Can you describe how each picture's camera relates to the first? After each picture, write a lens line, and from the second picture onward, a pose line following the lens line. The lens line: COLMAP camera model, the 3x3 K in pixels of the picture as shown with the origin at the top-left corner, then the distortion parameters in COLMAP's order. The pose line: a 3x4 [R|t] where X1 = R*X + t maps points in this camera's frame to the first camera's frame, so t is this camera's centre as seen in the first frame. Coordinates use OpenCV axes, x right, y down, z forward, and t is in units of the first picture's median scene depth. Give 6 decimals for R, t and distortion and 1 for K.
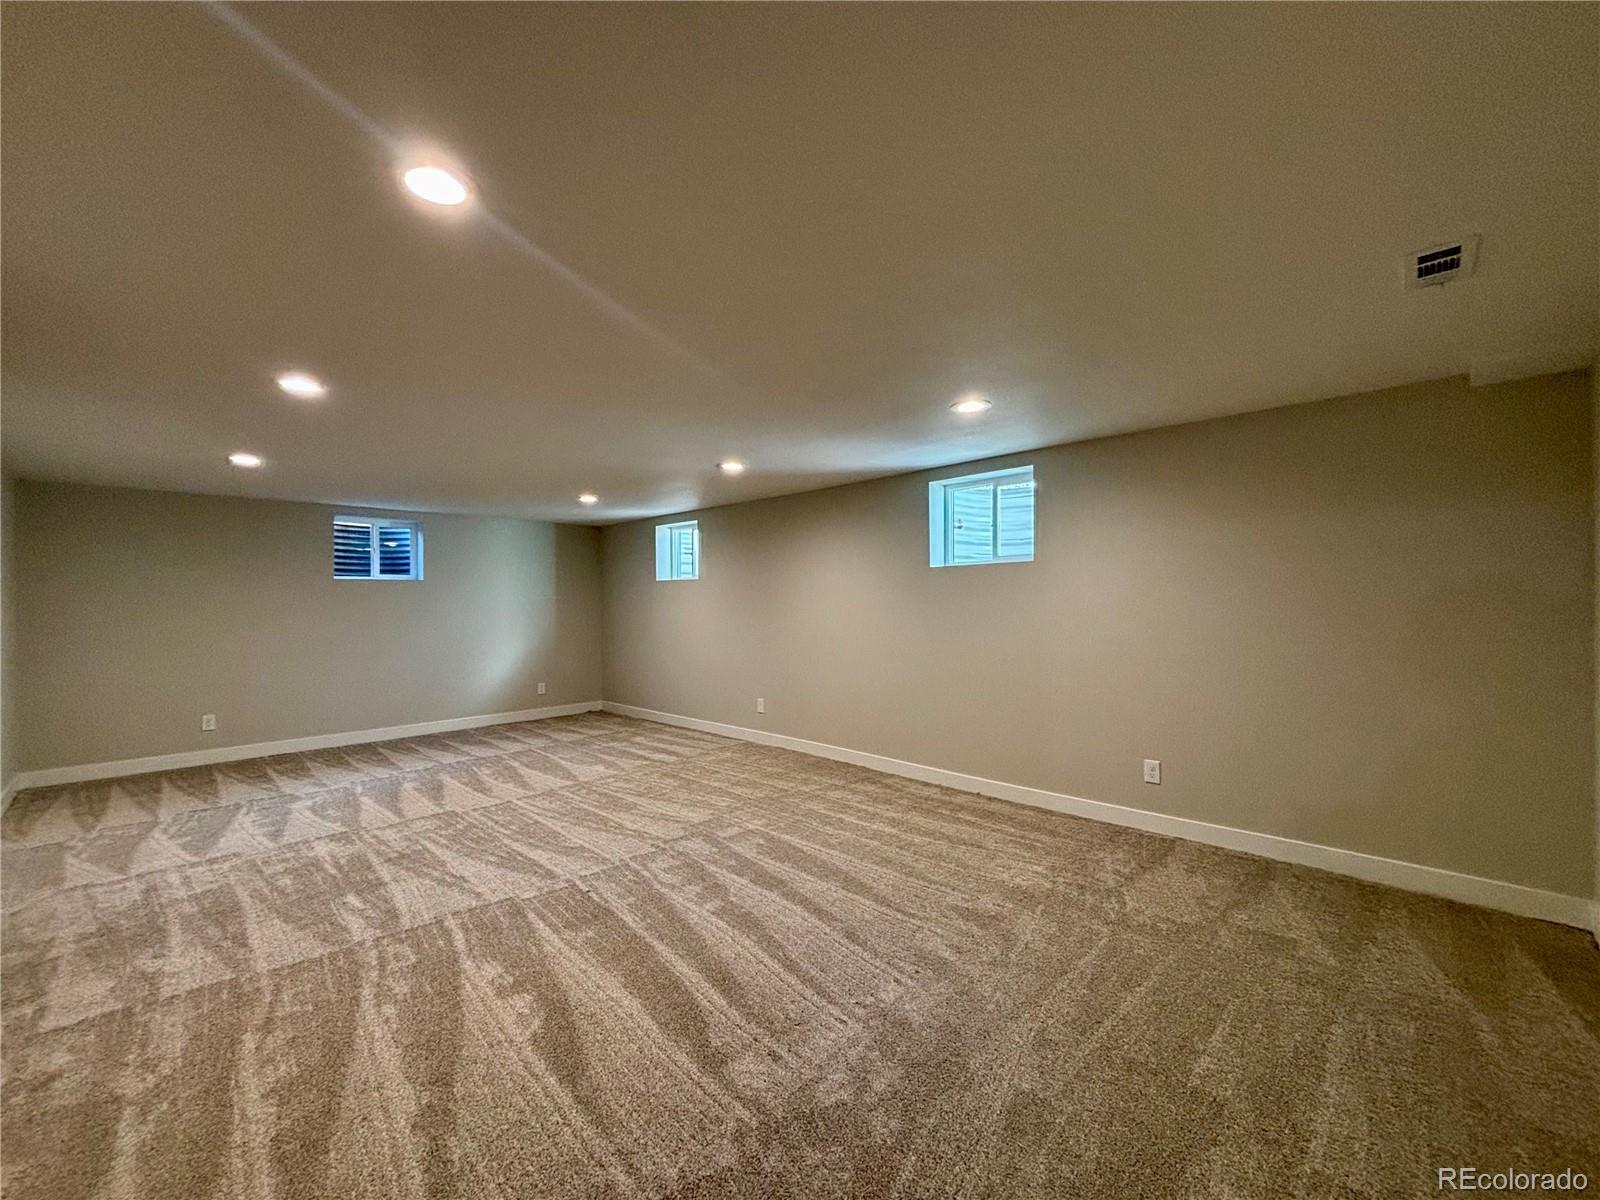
lens RADIAL K [[650.4, 0, 795.9], [0, 650.4, 607.9], [0, 0, 1]] dist [-0.000217, 0.000017]
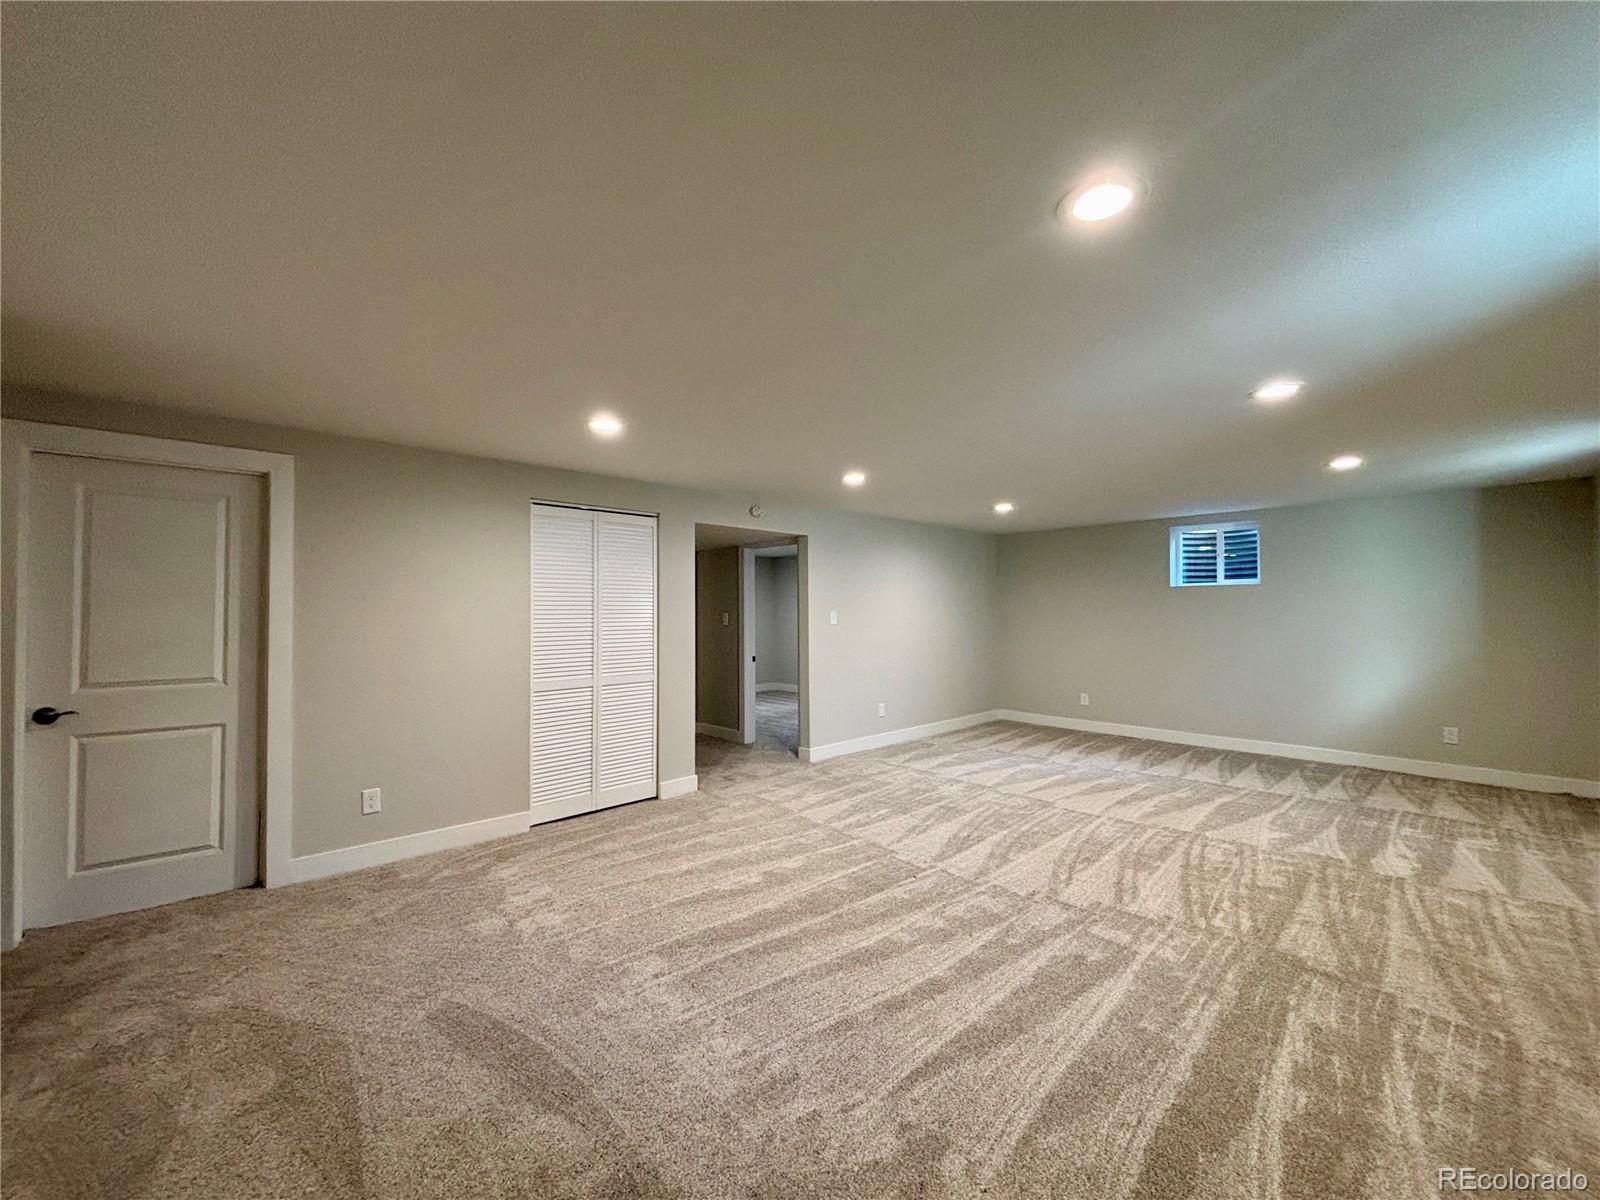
lens RADIAL K [[650.4, 0, 795.9], [0, 650.4, 594.1], [0, 0, 1]] dist [-0.000217, 0.000017]
pose [[-0.042942, -0.016758, -0.998937, 0.635002], [-0.008955, 0.999826, -0.016388, -0.013902], [0.999037, 0.008241, -0.043085, 0.684360]]
